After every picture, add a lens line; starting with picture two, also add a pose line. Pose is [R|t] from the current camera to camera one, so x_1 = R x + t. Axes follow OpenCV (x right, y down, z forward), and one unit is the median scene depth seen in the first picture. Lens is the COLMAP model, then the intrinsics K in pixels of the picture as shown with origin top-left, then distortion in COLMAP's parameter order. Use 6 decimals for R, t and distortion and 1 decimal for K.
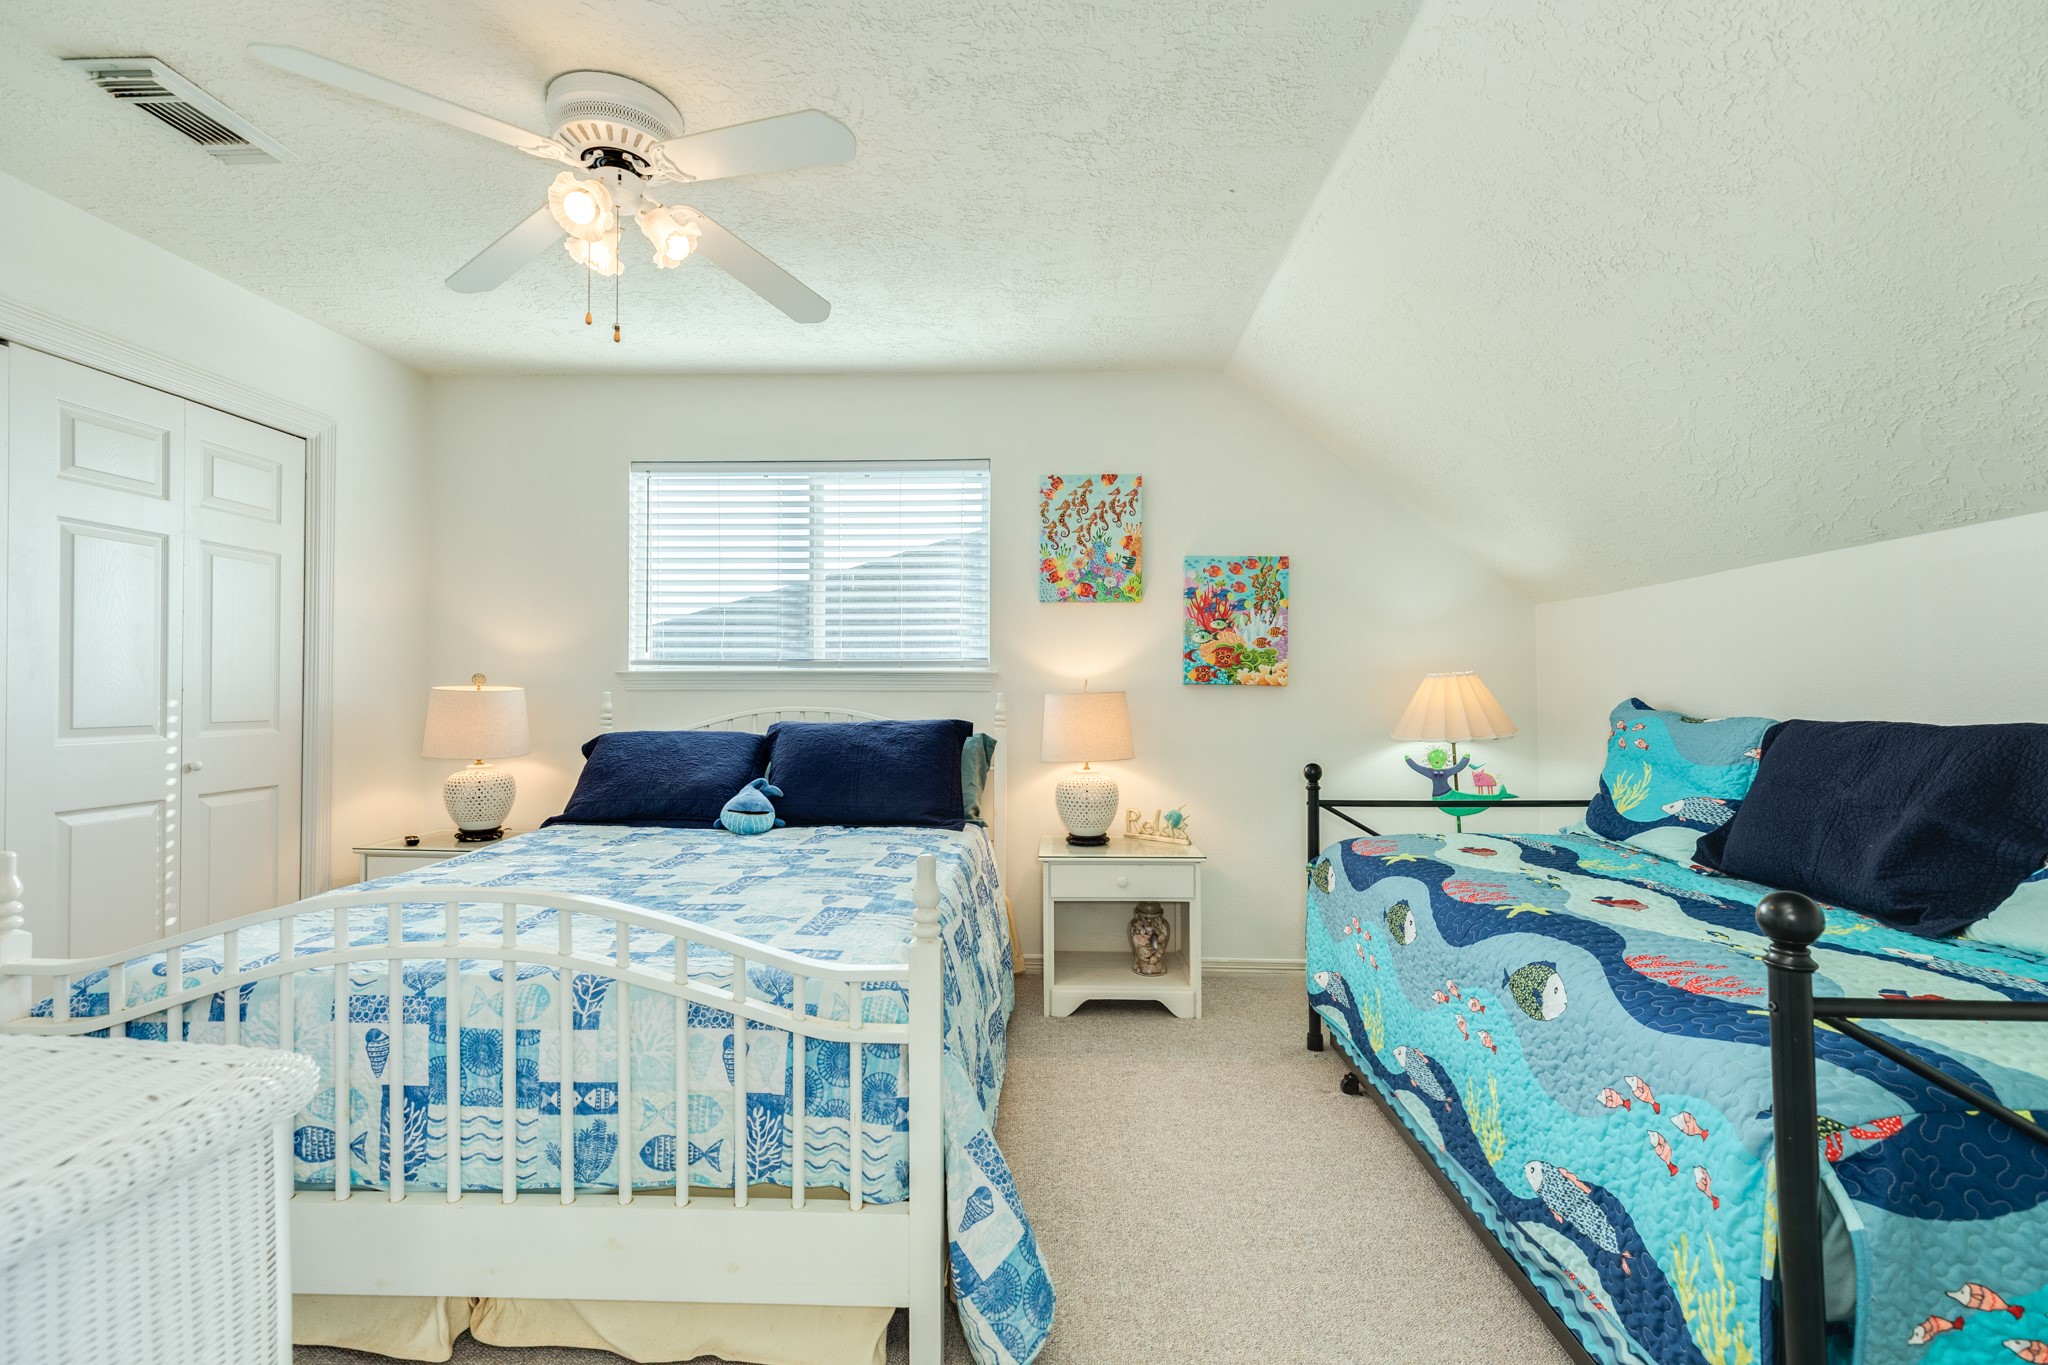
lens RADIAL K [[983.3, 0, 1022.7], [0, 983.3, 685.4], [0, 0, 1]] dist [0.004756, 0.000204]
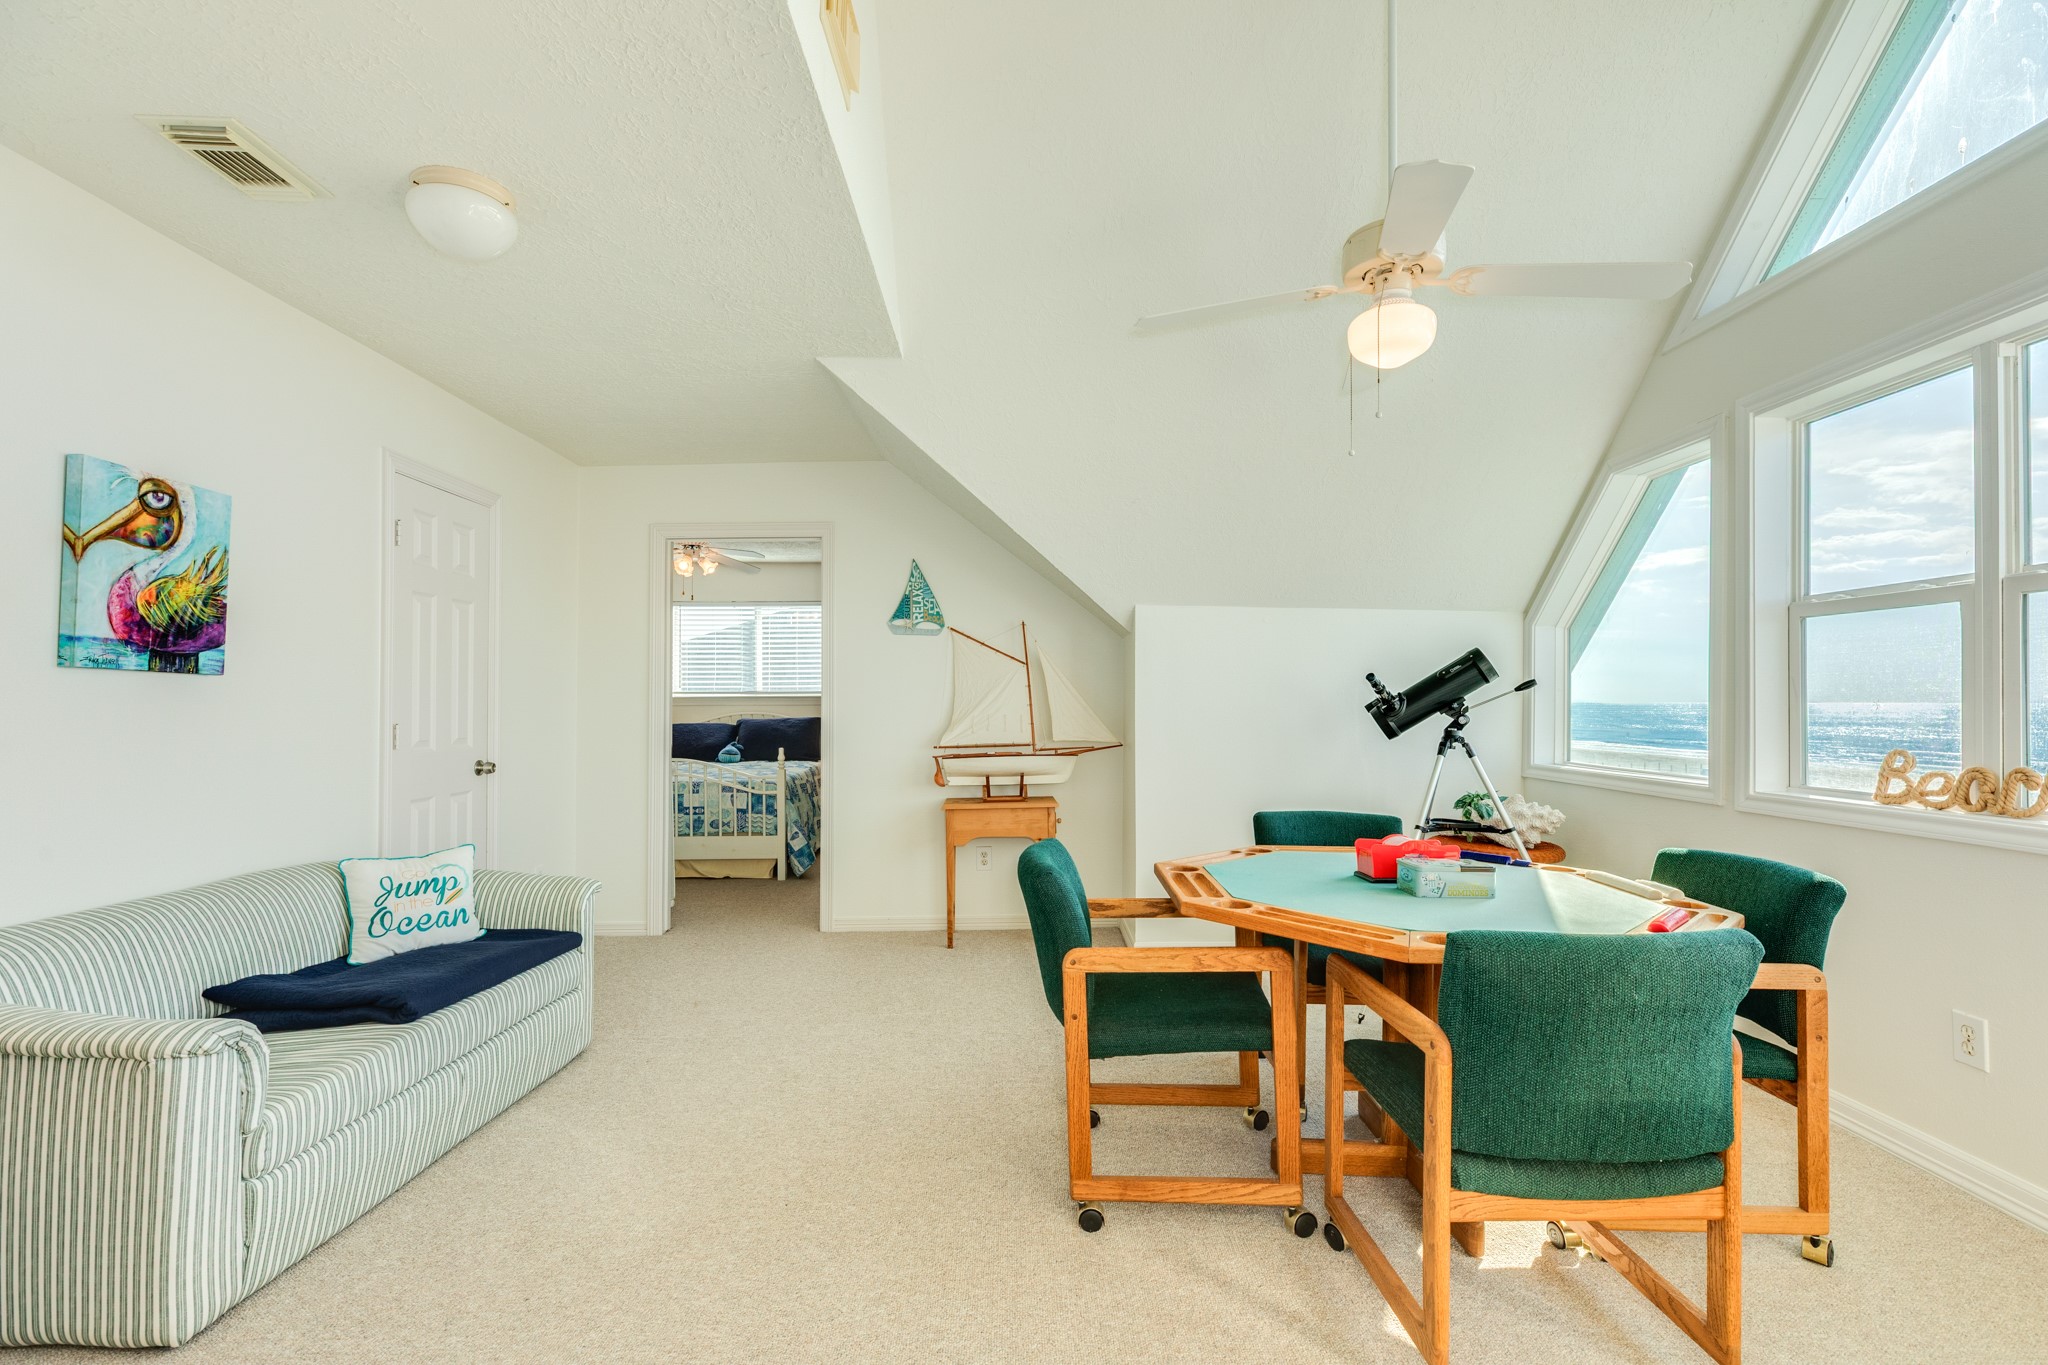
lens RADIAL K [[983.3, 0, 1025.4], [0, 983.3, 685.0], [0, 0, 1]] dist [0.004756, 0.000204]
pose [[0.998867, -0.005535, 0.047266, 0.708025], [0.005612, 0.999983, -0.001510, -0.079282], [-0.047257, 0.001774, 0.998881, -3.061565]]
